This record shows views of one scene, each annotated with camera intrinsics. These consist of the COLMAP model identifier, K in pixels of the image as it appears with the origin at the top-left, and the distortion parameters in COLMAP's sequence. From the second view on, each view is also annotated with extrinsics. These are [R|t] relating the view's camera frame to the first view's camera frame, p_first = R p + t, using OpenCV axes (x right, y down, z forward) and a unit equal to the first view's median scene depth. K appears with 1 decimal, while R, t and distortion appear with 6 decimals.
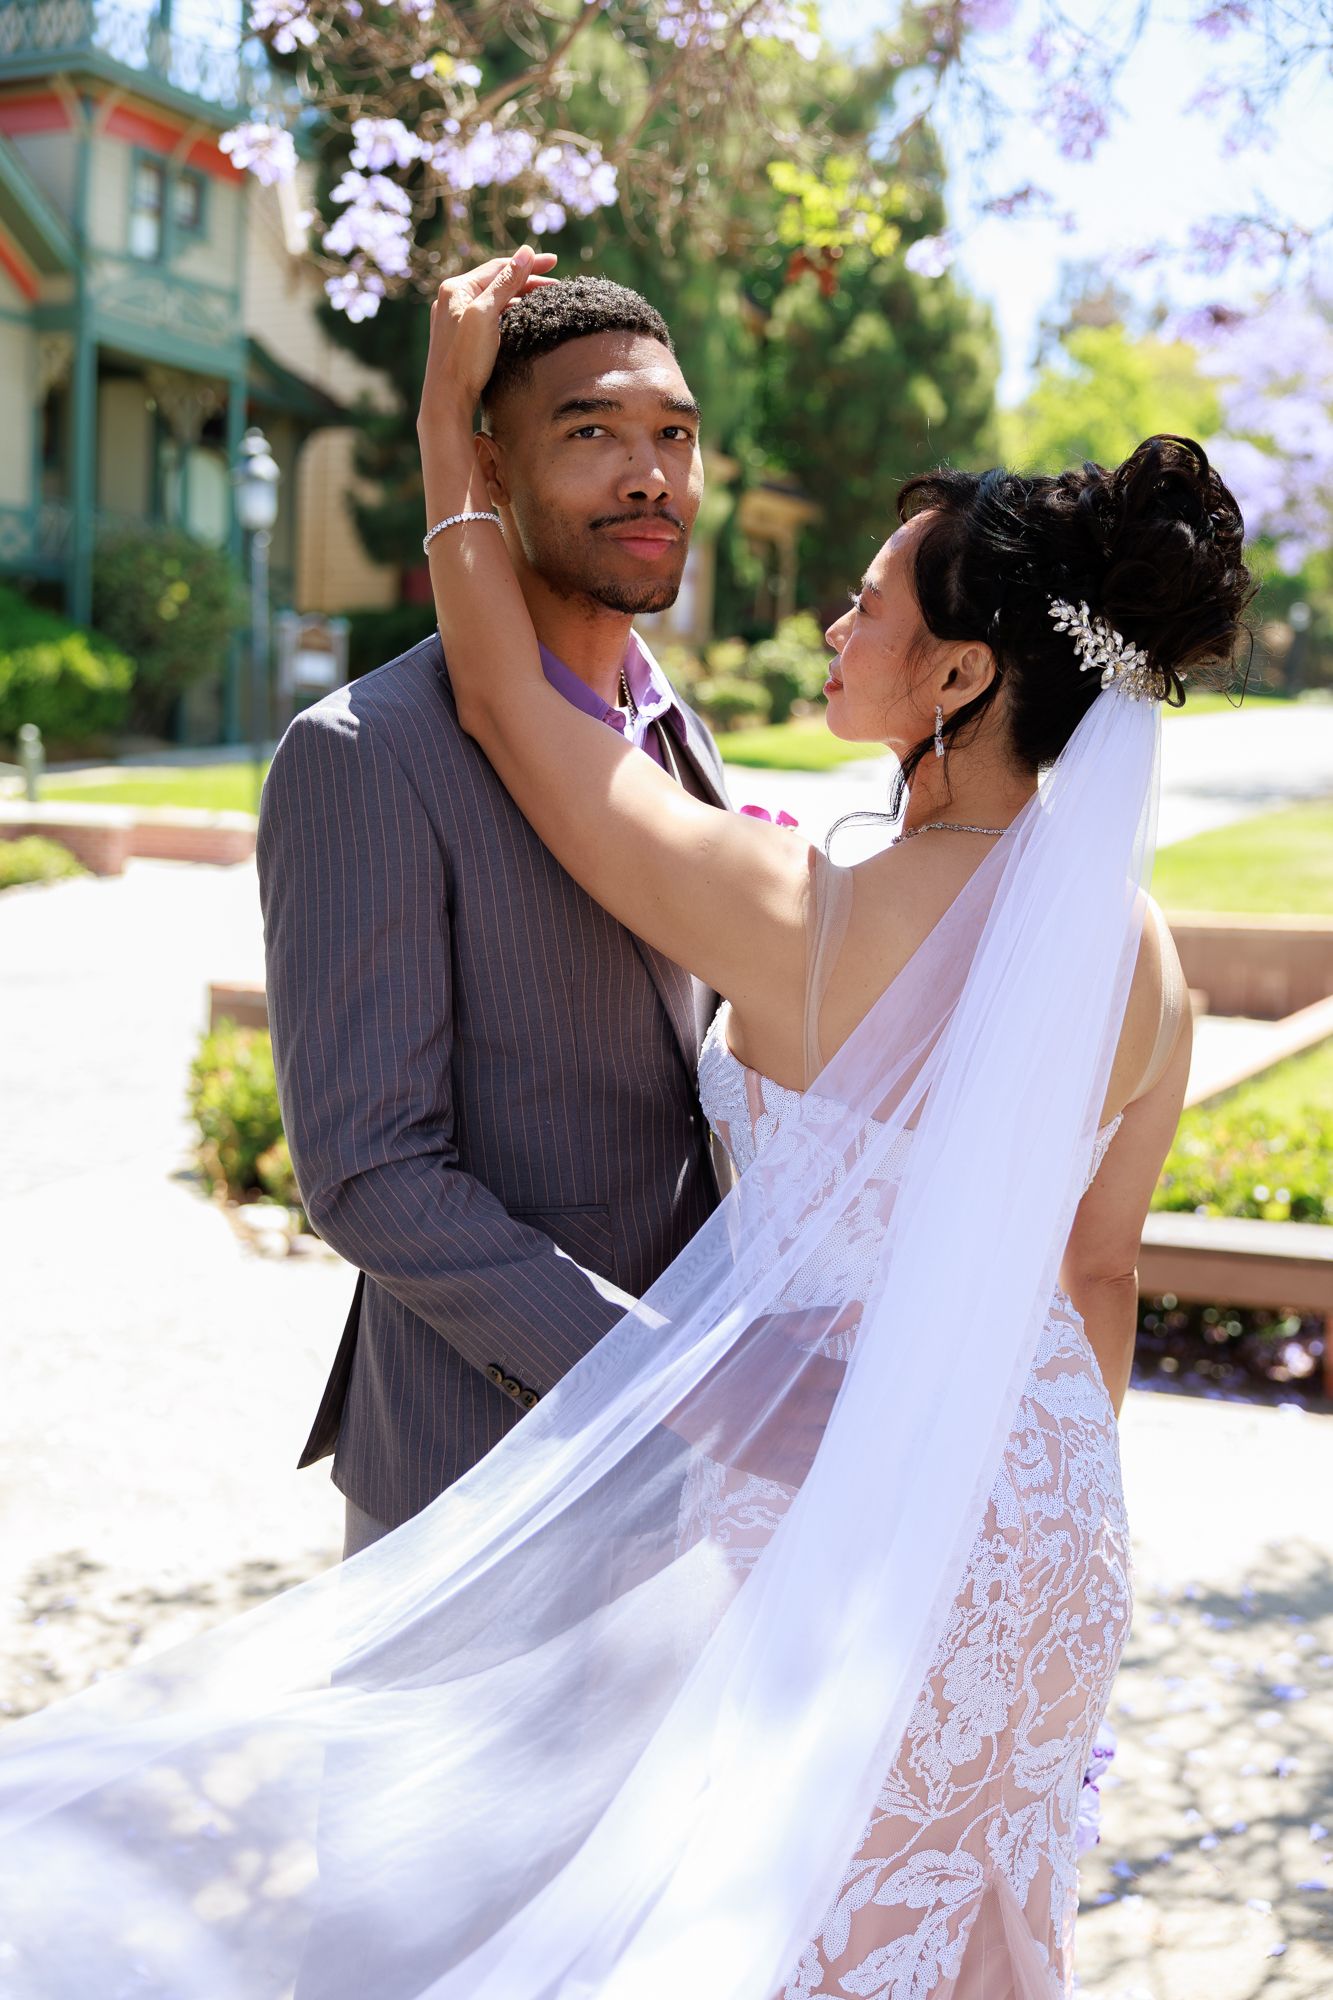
lens RADIAL K [[2474.0, 0, 624.9], [0, 2474.0, 997.1], [0, 0, 1]] dist [0.109645, 0.000000]
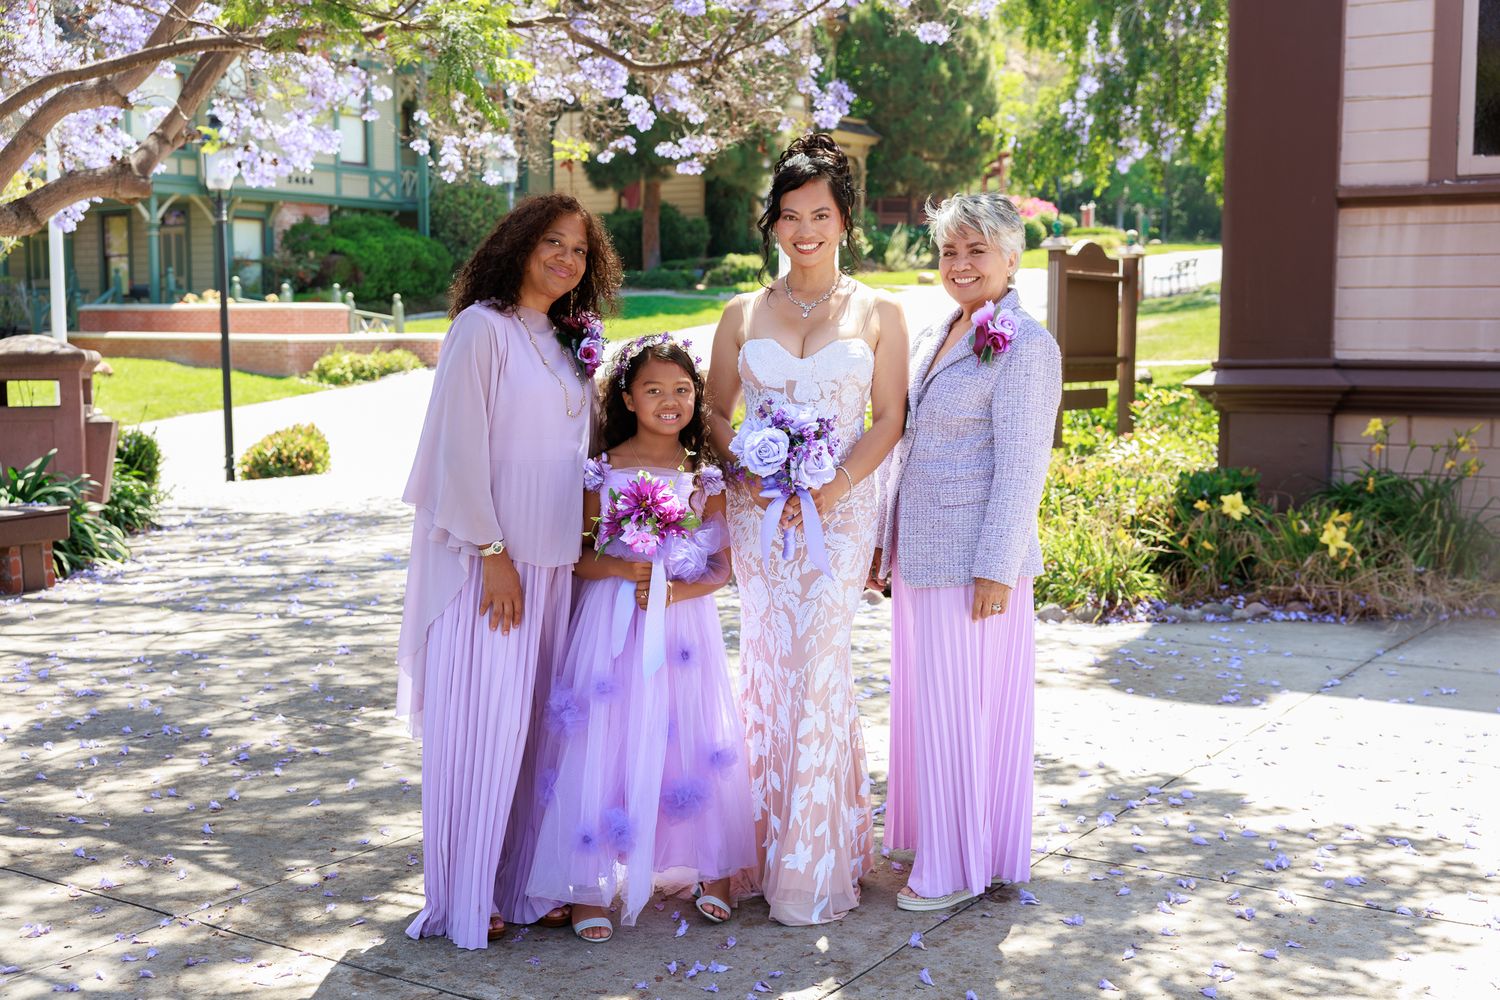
lens RADIAL K [[1658.0, 0, 727.9], [0, 1658.0, 489.0], [0, 0, 1]] dist [0.063340, 0.000000]
pose [[0.998082, -0.034516, -0.051395, 0.071811], [0.035437, 0.999225, 0.017122, 0.027219], [0.050764, -0.018910, 0.998532, -0.252138]]
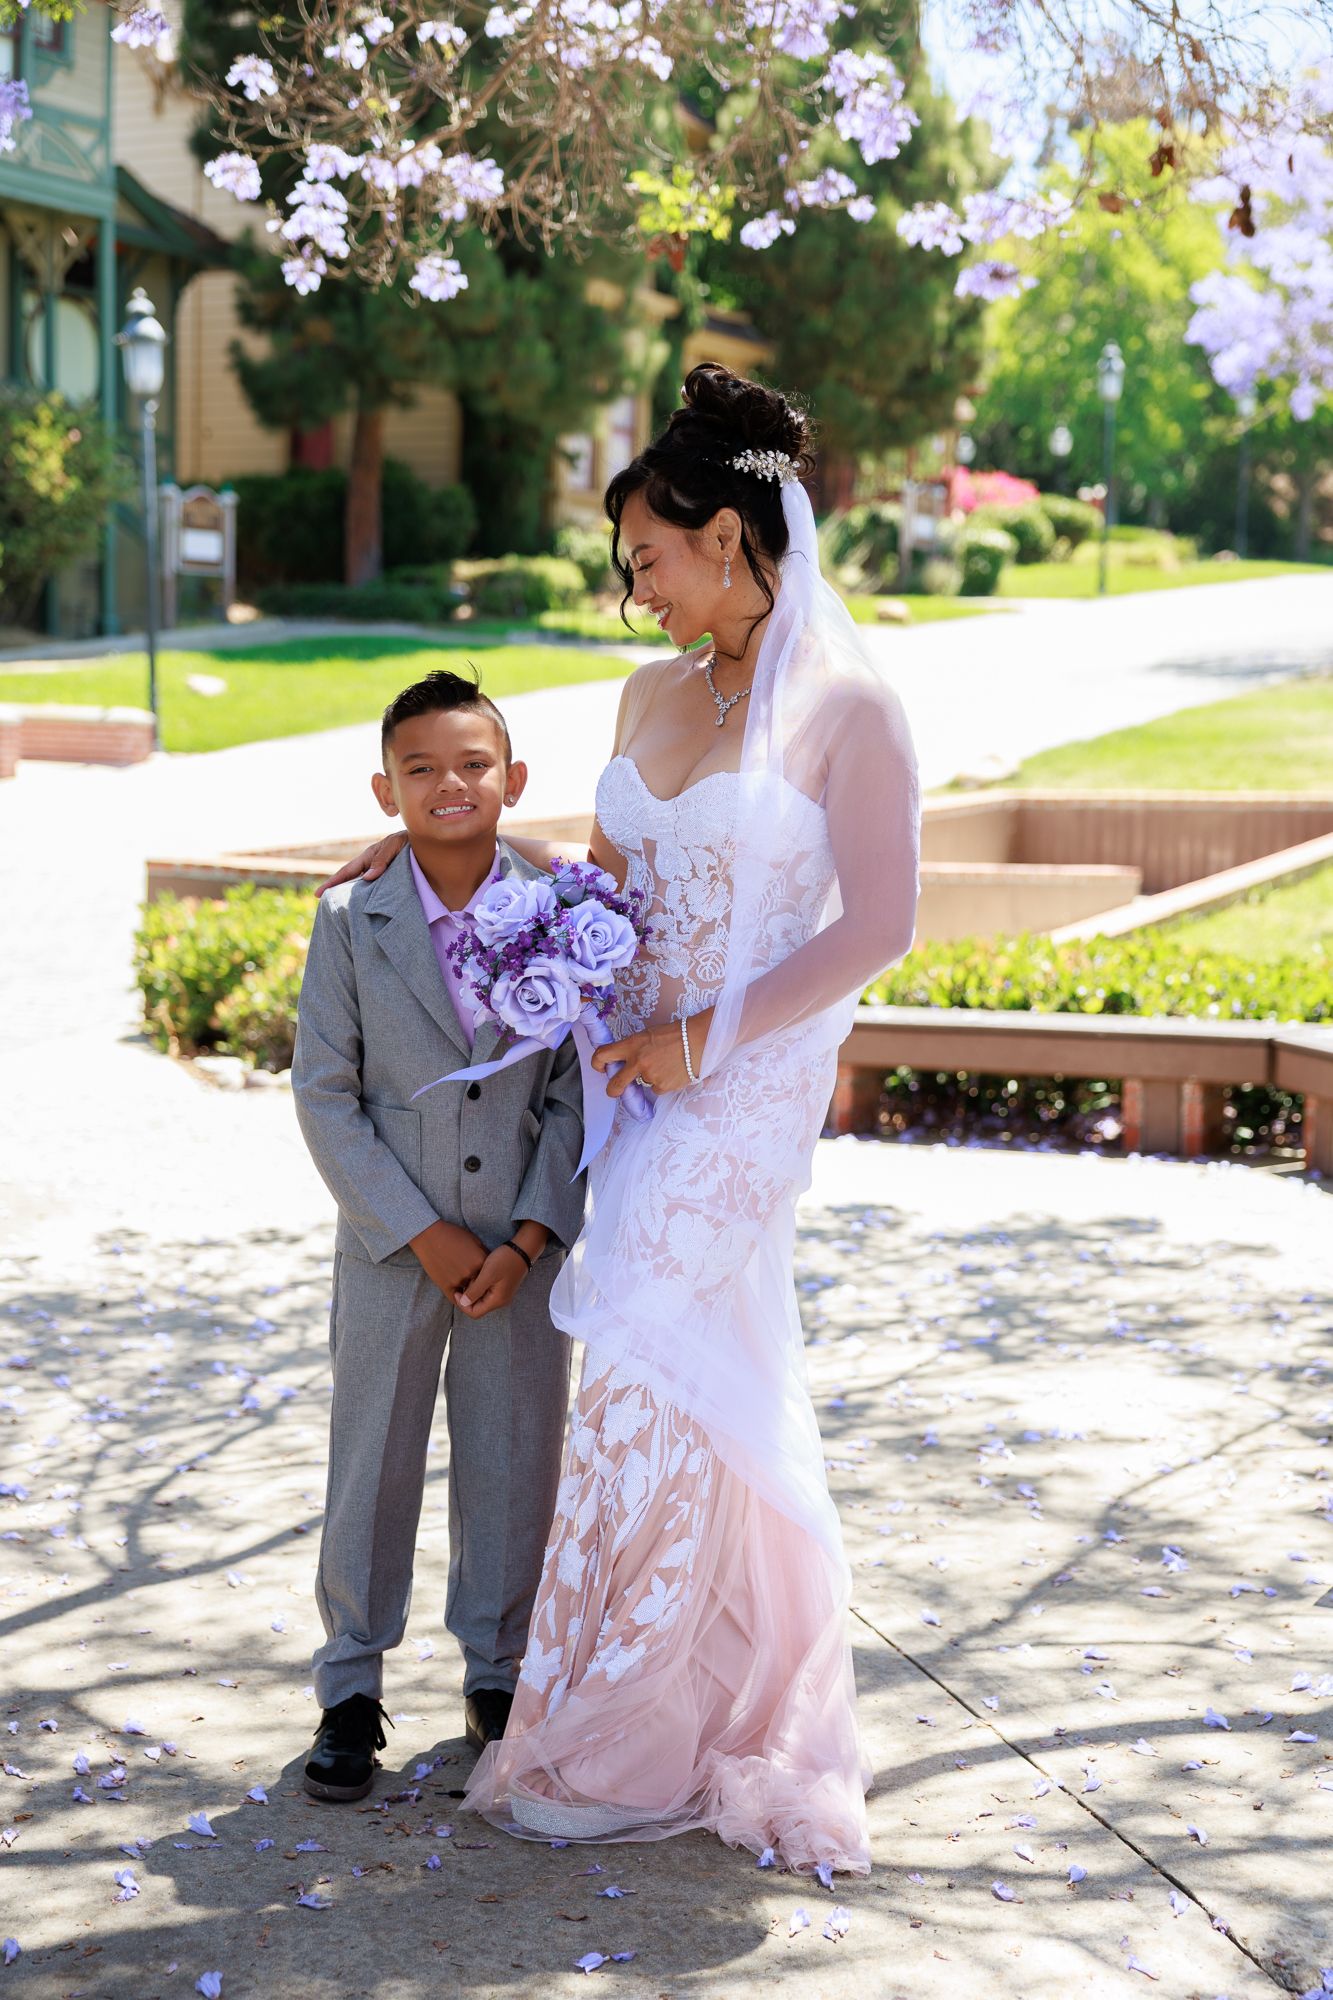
lens RADIAL K [[2946.5, 0, 652.9], [0, 2946.5, 995.1], [0, 0, 1]] dist [0.042702, 0.000000]
pose [[0.999370, -0.021249, 0.028426, 0.002985], [0.020579, 0.999508, 0.023660, 0.008926], [-0.028914, -0.023061, 0.999316, -0.087182]]
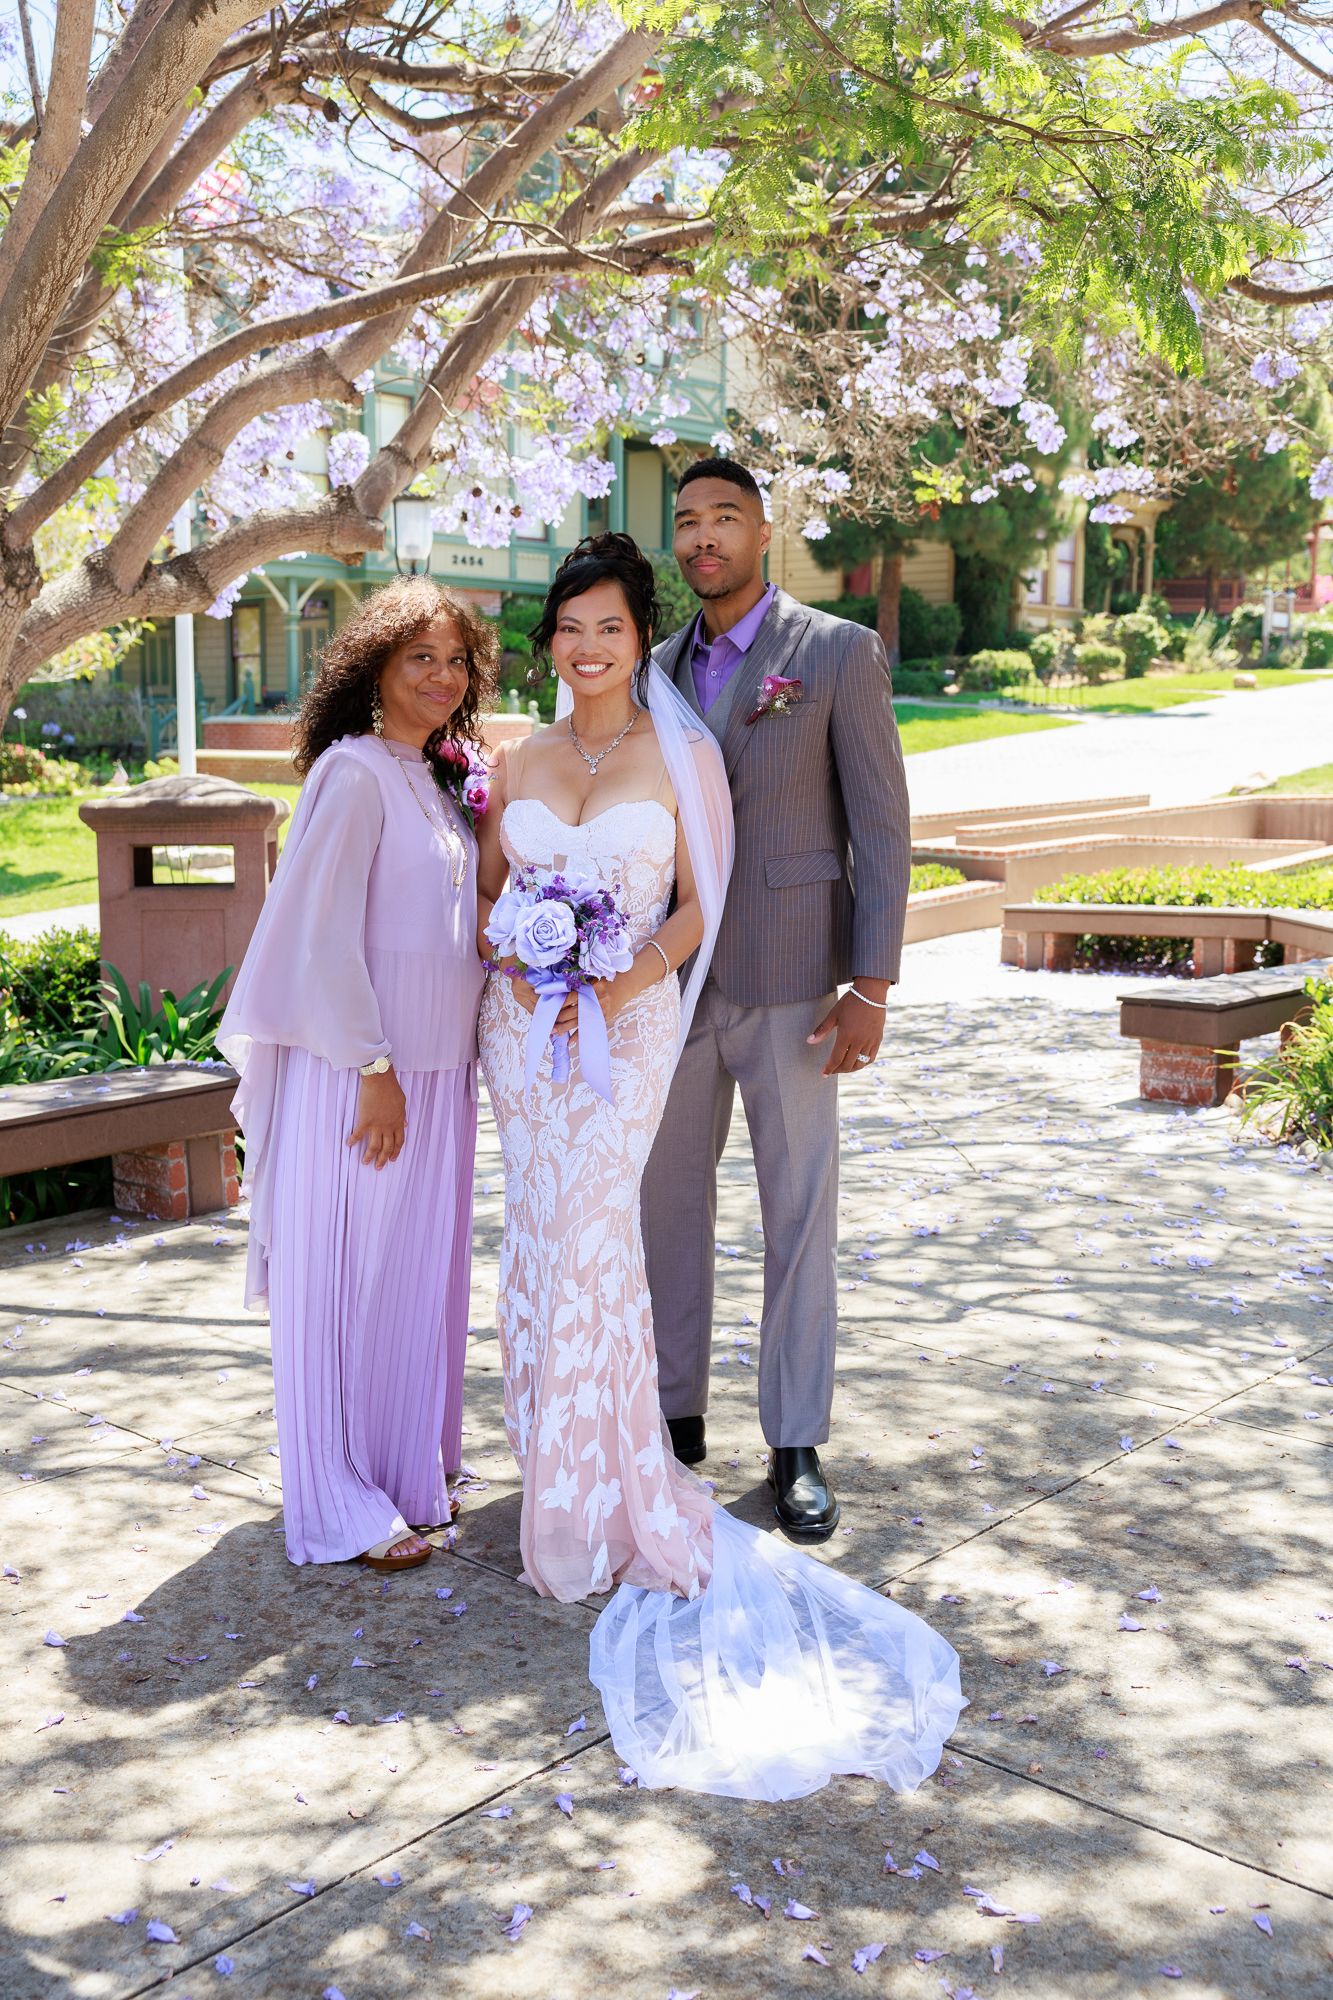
lens RADIAL K [[2003.7, 0, 676.8], [0, 2003.7, 980.3], [0, 0, 1]] dist [0.029525, 0.000000]
pose [[0.983012, -0.015881, -0.182854, 0.030756], [0.022574, 0.999147, 0.034581, 0.017773], [0.182149, -0.038121, 0.982532, -0.177501]]
